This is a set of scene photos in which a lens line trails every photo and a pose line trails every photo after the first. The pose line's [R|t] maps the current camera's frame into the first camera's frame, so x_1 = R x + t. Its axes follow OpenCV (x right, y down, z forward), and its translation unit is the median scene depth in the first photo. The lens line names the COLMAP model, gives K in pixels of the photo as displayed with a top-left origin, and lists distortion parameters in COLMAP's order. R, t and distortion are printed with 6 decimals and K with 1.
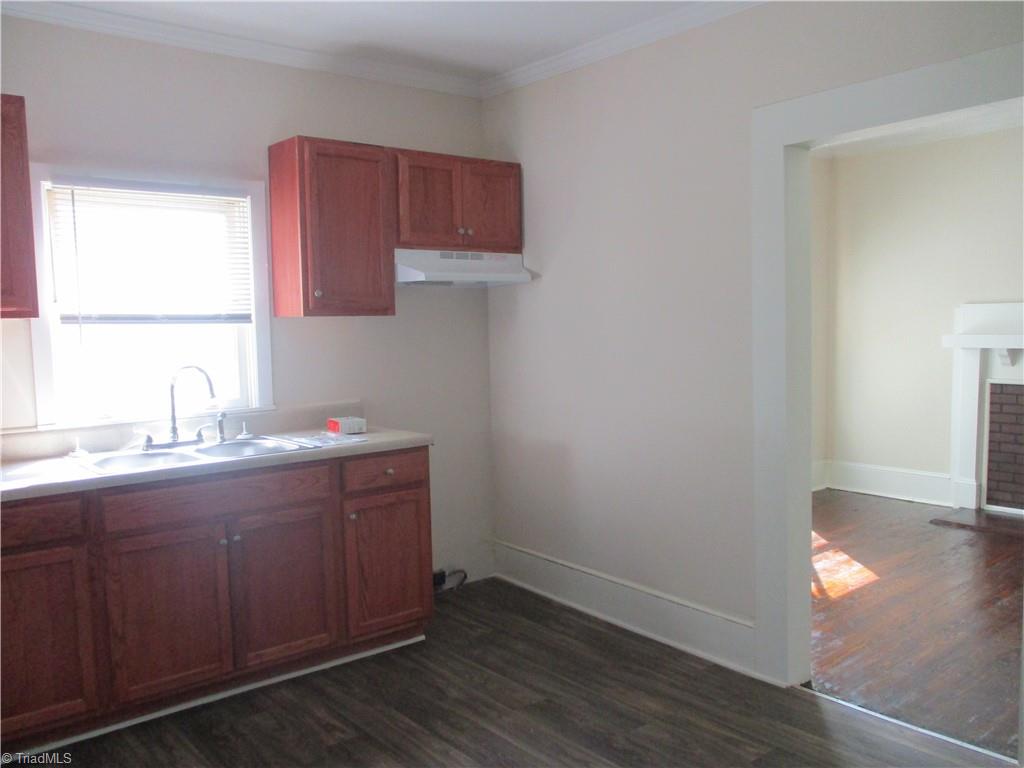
lens RADIAL K [[855.1, 0, 510.8], [0, 855.1, 385.8], [0, 0, 1]] dist [-0.038685, 0.009021]
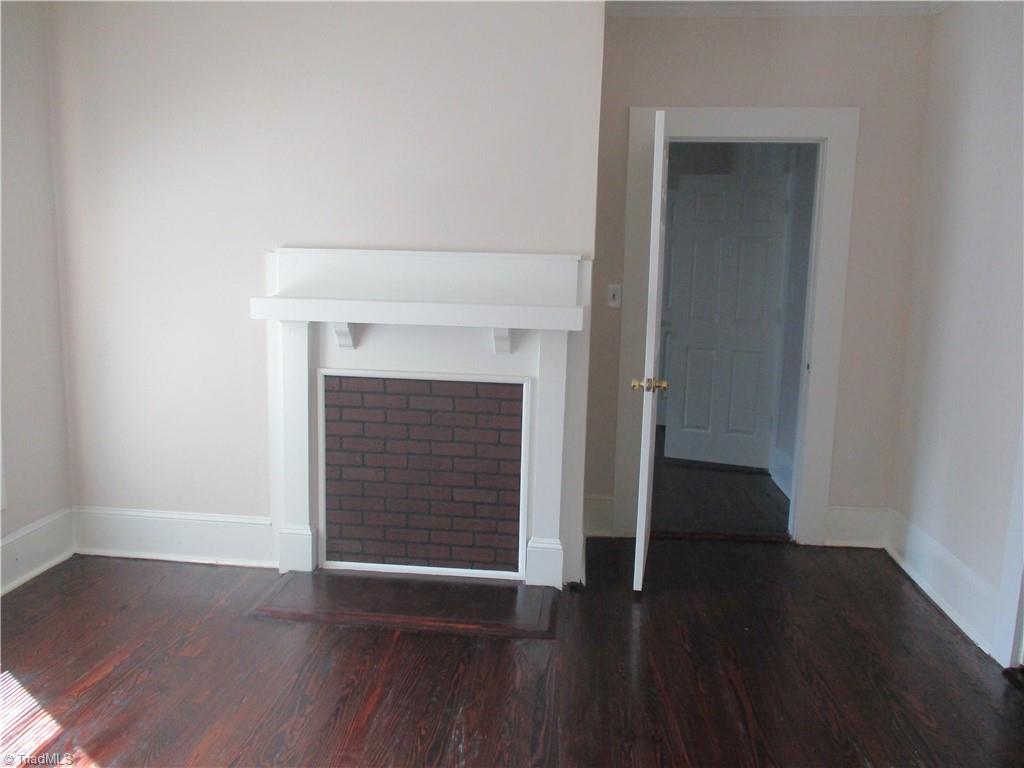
lens RADIAL K [[855.1, 0, 513.5], [0, 855.1, 383.6], [0, 0, 1]] dist [-0.038685, 0.009021]
pose [[0.695109, -0.073837, 0.715102, 0.203440], [0.018967, 0.996249, 0.084430, -0.048753], [-0.718654, -0.045125, 0.693902, 0.446440]]
